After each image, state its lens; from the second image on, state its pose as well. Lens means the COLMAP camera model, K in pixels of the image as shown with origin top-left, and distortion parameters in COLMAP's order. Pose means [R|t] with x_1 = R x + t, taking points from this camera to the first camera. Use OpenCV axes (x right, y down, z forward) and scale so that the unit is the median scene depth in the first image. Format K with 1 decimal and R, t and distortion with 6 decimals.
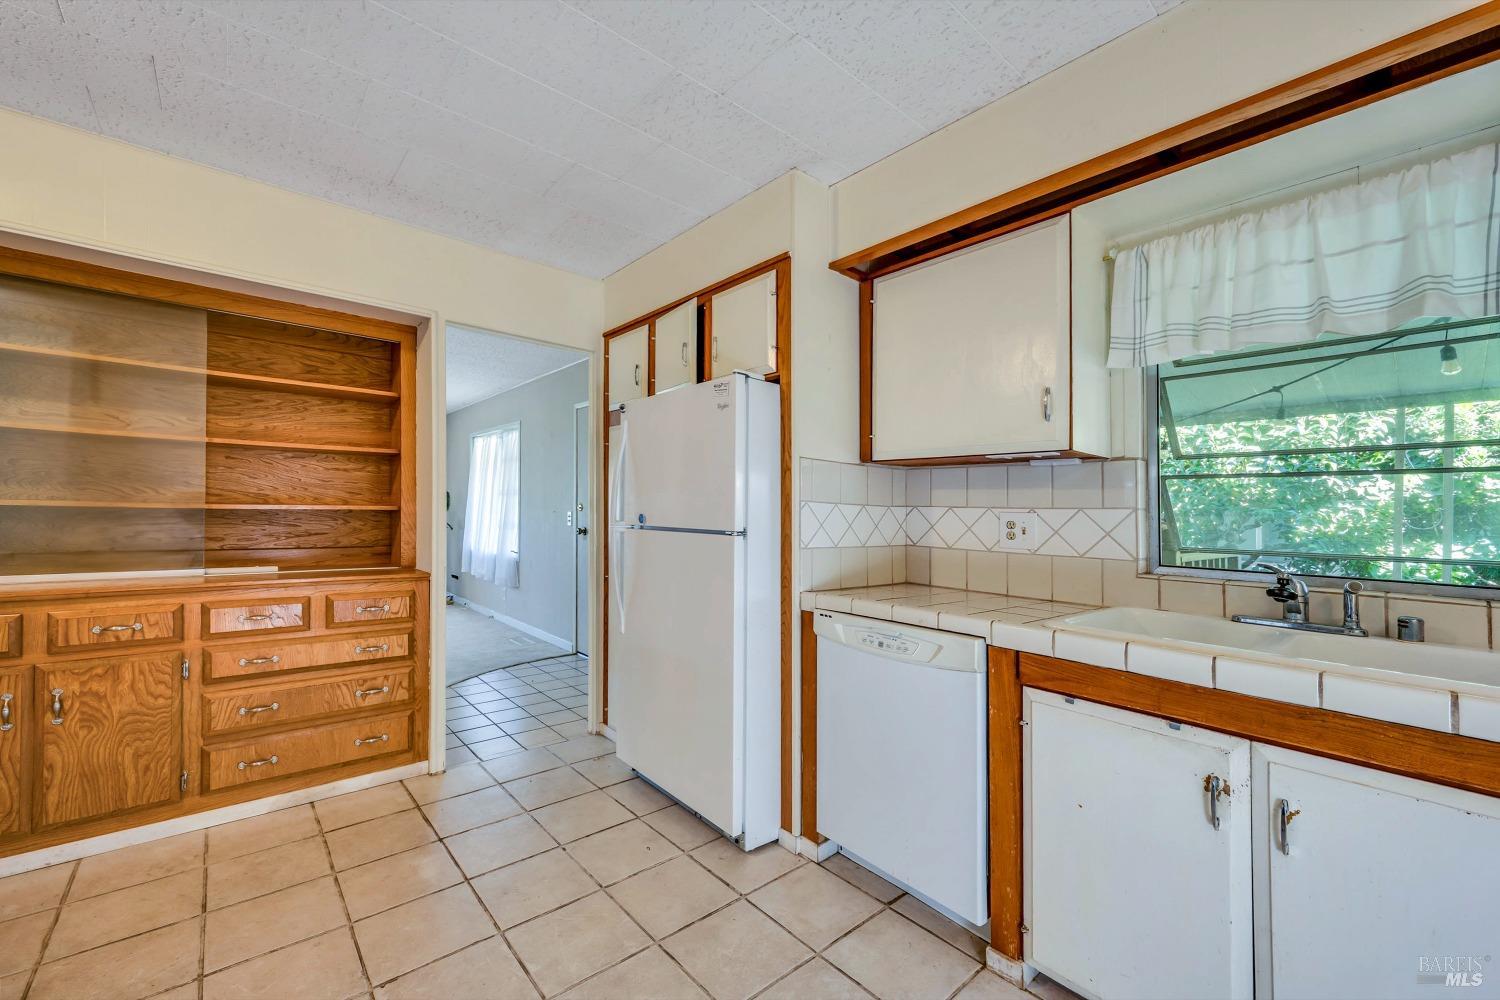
lens RADIAL K [[578.5, 0, 745.8], [0, 578.5, 505.1], [0, 0, 1]] dist [0.000200, 0.000020]
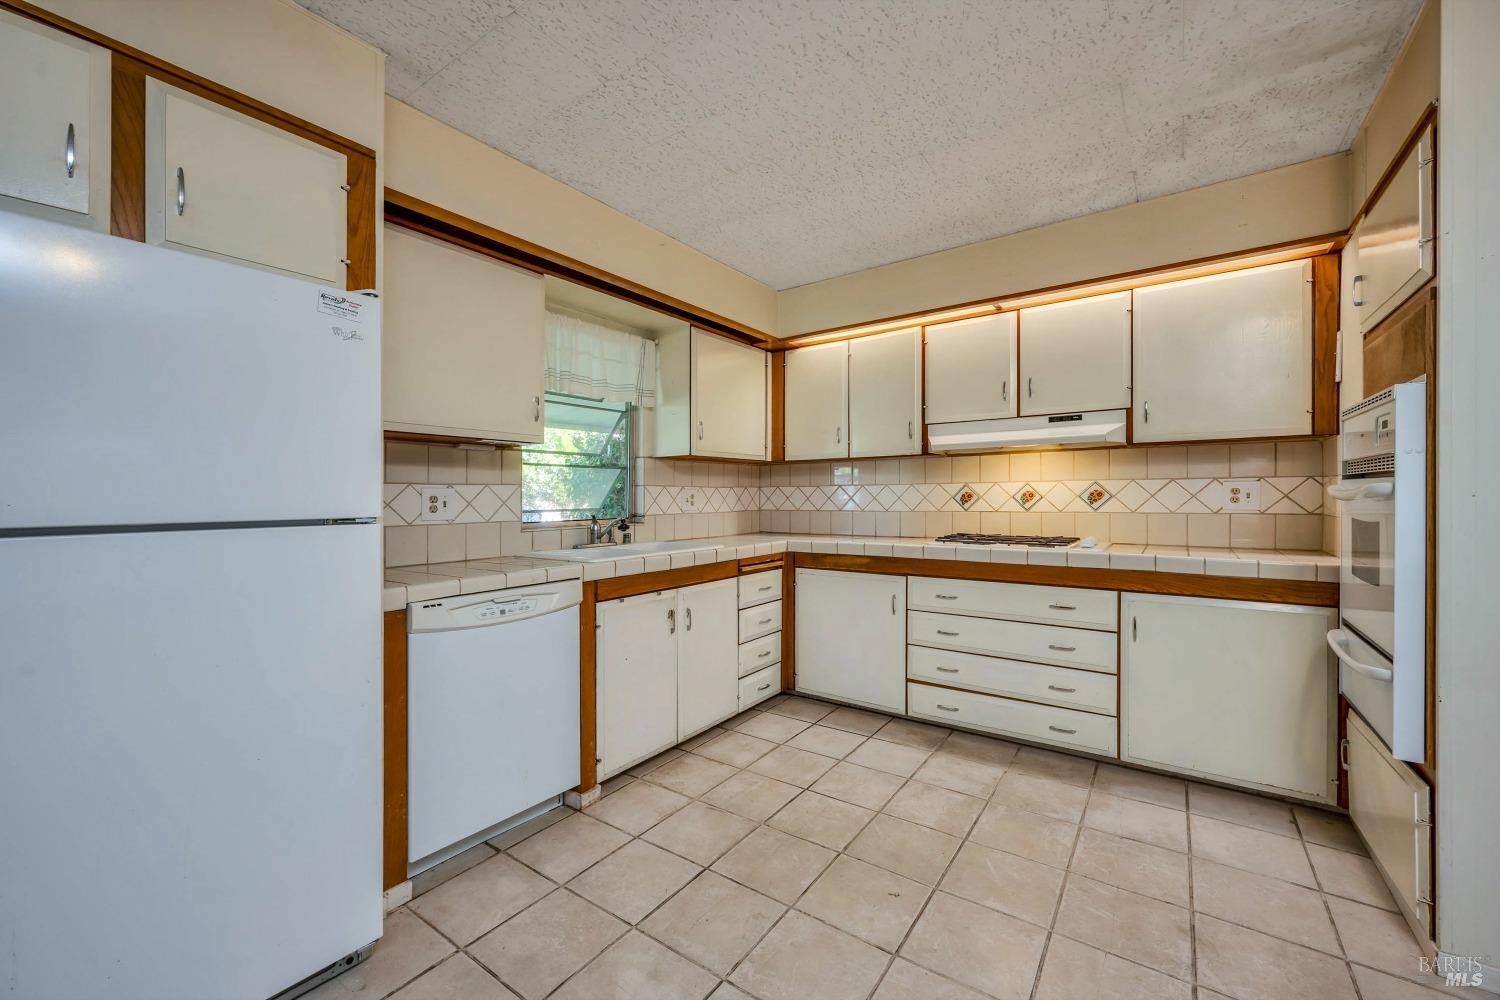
lens RADIAL K [[560.6, 0, 729.1], [0, 560.6, 493.3], [0, 0, 1]] dist [0.000616, -0.000073]
pose [[-0.160819, -0.016639, 0.986844, -0.861309], [-0.009616, 0.999837, 0.015292, 0.000806], [-0.986937, -0.007030, -0.160953, 0.758836]]
